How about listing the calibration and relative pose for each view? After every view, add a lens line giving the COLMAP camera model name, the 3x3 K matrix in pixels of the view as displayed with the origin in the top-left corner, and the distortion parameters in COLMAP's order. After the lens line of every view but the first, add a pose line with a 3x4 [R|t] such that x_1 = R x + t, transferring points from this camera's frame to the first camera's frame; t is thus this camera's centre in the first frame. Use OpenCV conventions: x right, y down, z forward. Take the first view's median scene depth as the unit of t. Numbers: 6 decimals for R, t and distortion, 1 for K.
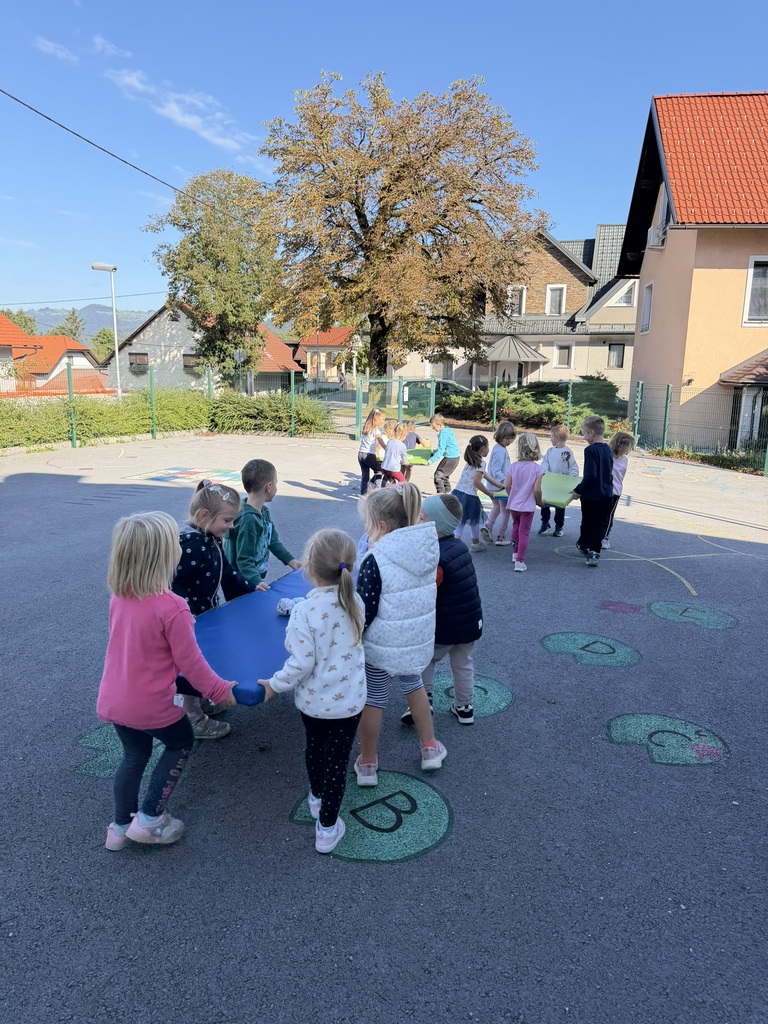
lens RADIAL K [[723.0, 0, 383.5], [0, 723.0, 513.3], [0, 0, 1]] dist [0.041181, -0.005535]
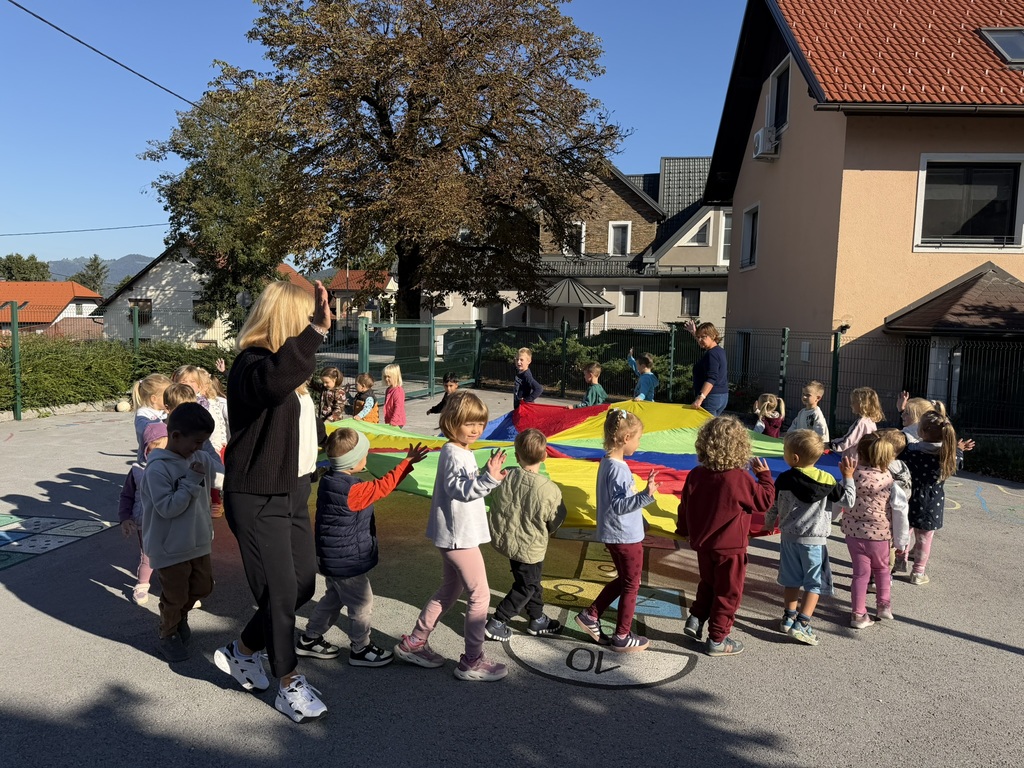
lens RADIAL K [[723.0, 0, 512.3], [0, 723.0, 383.2], [0, 0, 1]] dist [0.041181, -0.005535]
pose [[0.994093, -0.006330, 0.108351, 0.015621], [0.018203, 0.993881, -0.108943, -0.030891], [-0.106998, 0.110272, 0.988125, 0.183976]]
